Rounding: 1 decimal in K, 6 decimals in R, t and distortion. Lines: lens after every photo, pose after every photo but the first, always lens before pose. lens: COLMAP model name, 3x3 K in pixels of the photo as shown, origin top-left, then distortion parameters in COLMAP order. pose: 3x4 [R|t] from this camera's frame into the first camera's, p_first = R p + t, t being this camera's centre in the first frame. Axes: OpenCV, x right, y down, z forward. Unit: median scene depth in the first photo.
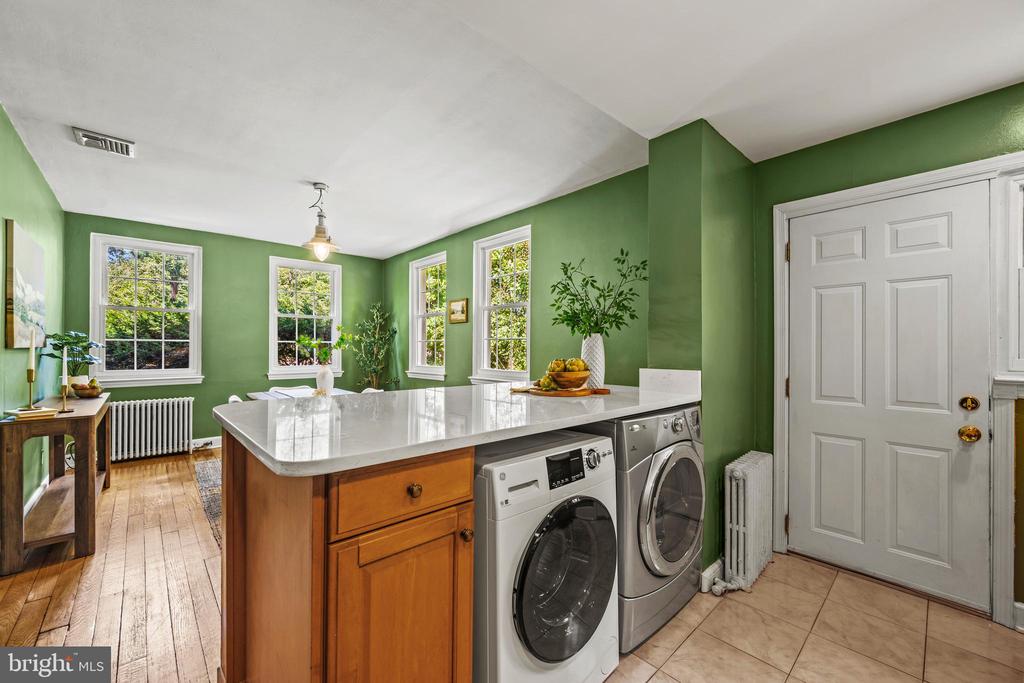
lens RADIAL K [[403.7, 0, 506.4], [0, 403.7, 348.2], [0, 0, 1]] dist [-0.003260, 0.001062]
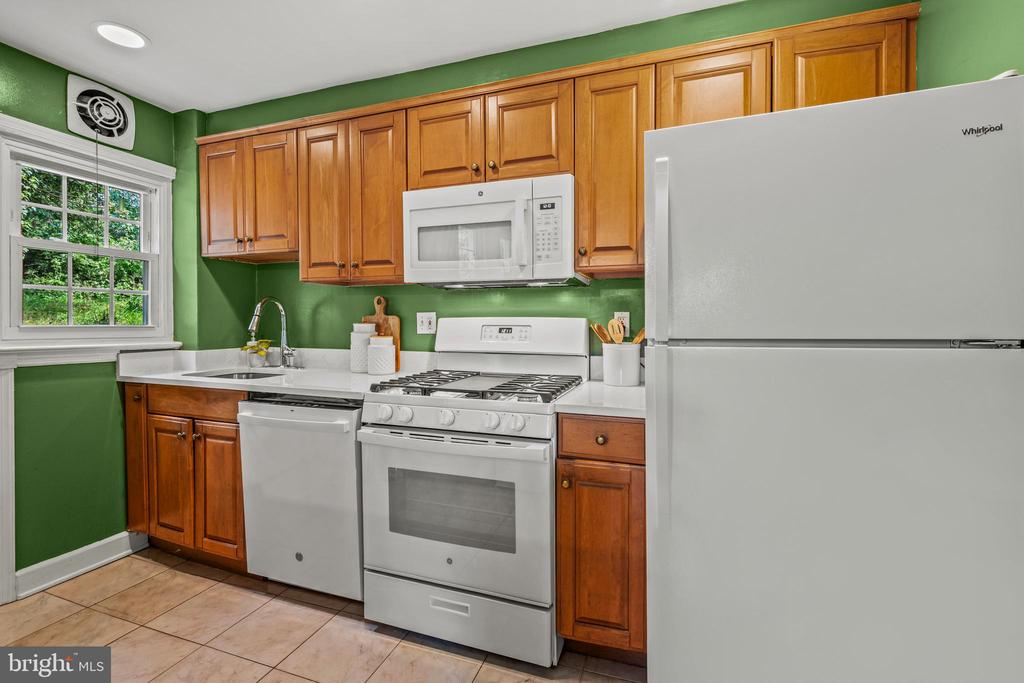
lens RADIAL K [[460.2, 0, 511.2], [0, 460.2, 330.9], [0, 0, 1]] dist [-0.004230, 0.002329]
pose [[-0.466693, -0.021026, 0.884169, -0.264427], [-0.003314, 0.999752, 0.022026, 0.006288], [-0.884413, 0.007349, -0.466647, 0.395347]]
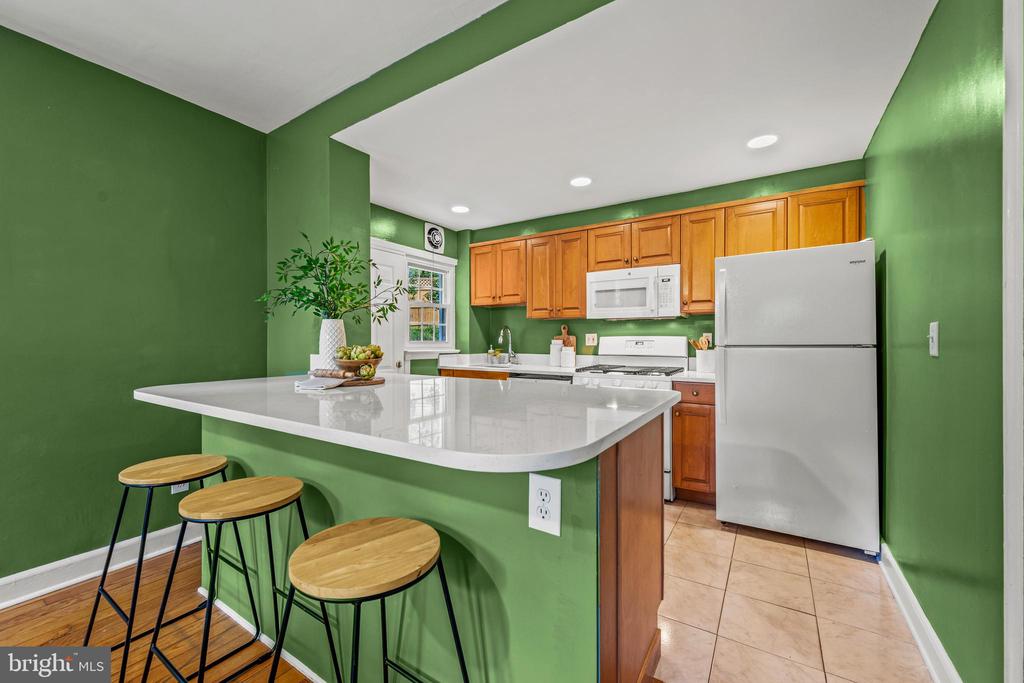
lens RADIAL K [[403.7, 0, 511.3], [0, 403.7, 346.1], [0, 0, 1]] dist [-0.003260, 0.001062]
pose [[-0.249918, -0.016939, 0.968119, -0.877705], [-0.000873, 0.999850, 0.017269, 0.011247], [-0.968267, 0.003471, -0.249895, 0.892752]]
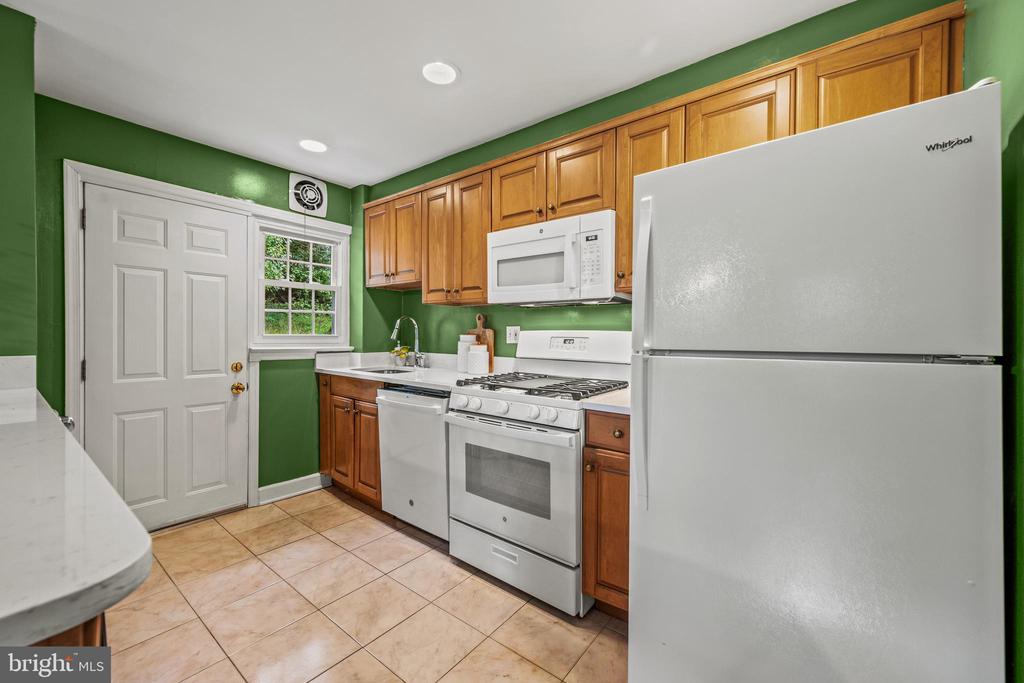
lens RADIAL K [[403.7, 0, 511.1], [0, 403.7, 341.3], [0, 0, 1]] dist [-0.003260, 0.001062]
pose [[-0.163387, -0.023595, 0.986280, -0.408159], [-0.008307, 0.999711, 0.022541, 0.004536], [-0.986527, -0.004510, -0.163536, 0.249161]]
